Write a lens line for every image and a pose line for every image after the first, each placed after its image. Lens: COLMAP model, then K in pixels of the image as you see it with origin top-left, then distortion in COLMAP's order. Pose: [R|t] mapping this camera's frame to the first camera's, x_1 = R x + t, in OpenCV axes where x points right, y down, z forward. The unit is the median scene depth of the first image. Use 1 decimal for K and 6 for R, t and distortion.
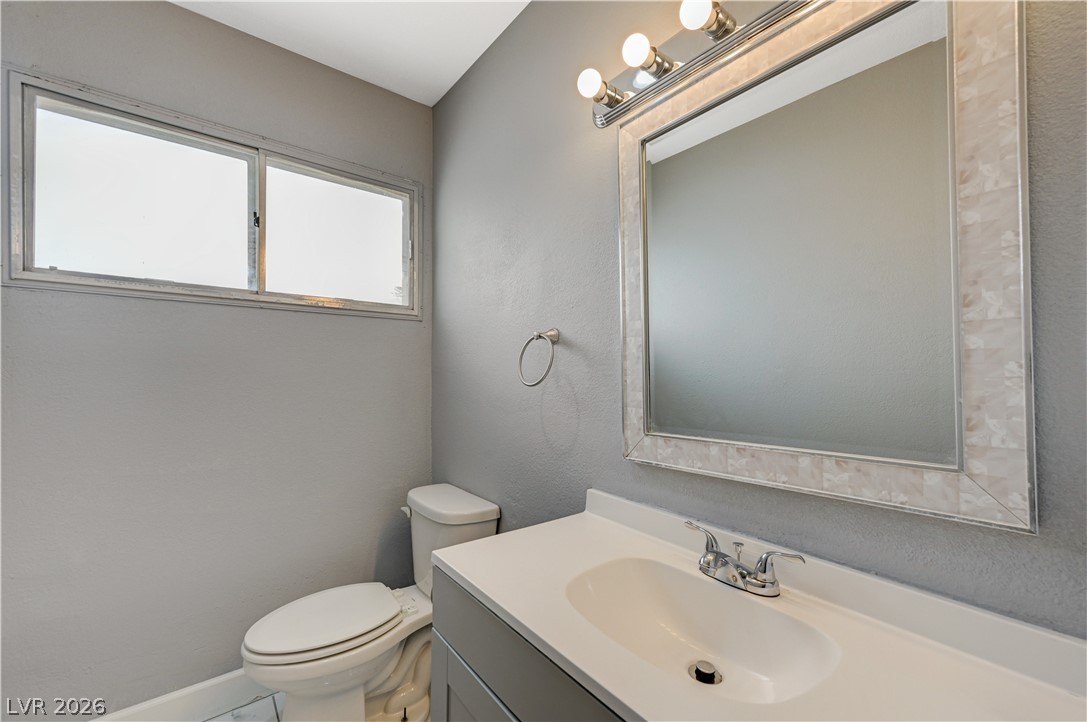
lens RADIAL K [[438.5, 0, 541.4], [0, 438.5, 367.6], [0, 0, 1]] dist [0.000178, -0.000194]
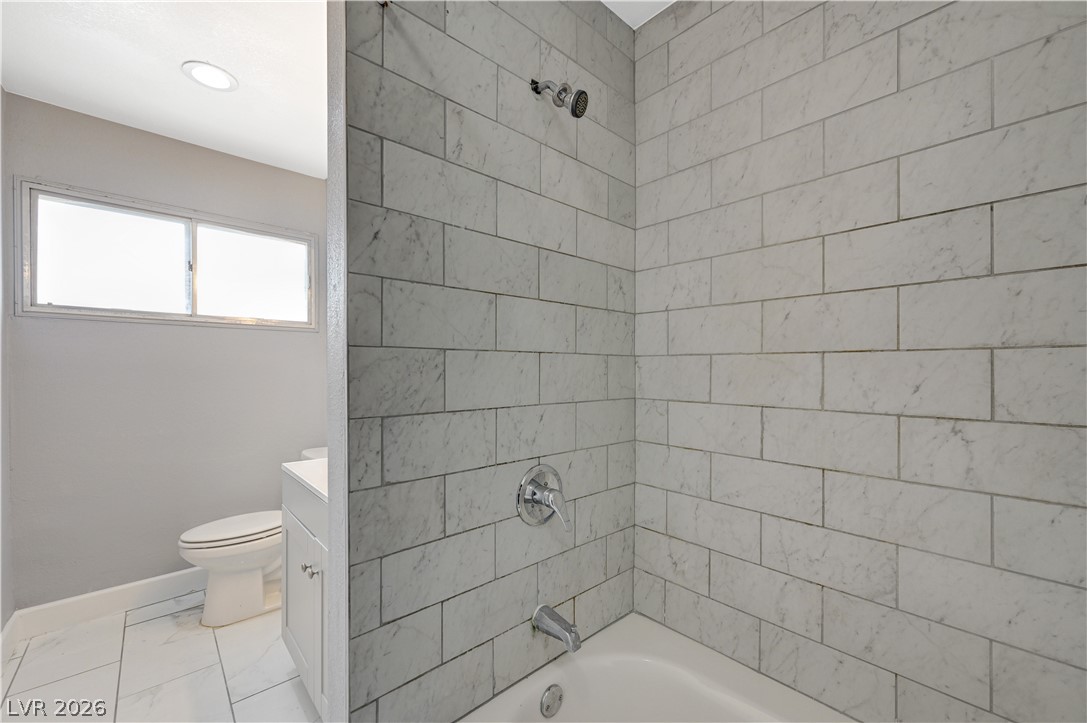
lens RADIAL K [[438.5, 0, 546.0], [0, 438.5, 362.5], [0, 0, 1]] dist [0.000178, -0.000194]
pose [[0.997398, -0.006234, 0.071819, 0.472771], [0.006498, 0.999973, -0.003436, -0.000646], [-0.071795, 0.003894, 0.997412, -0.603743]]
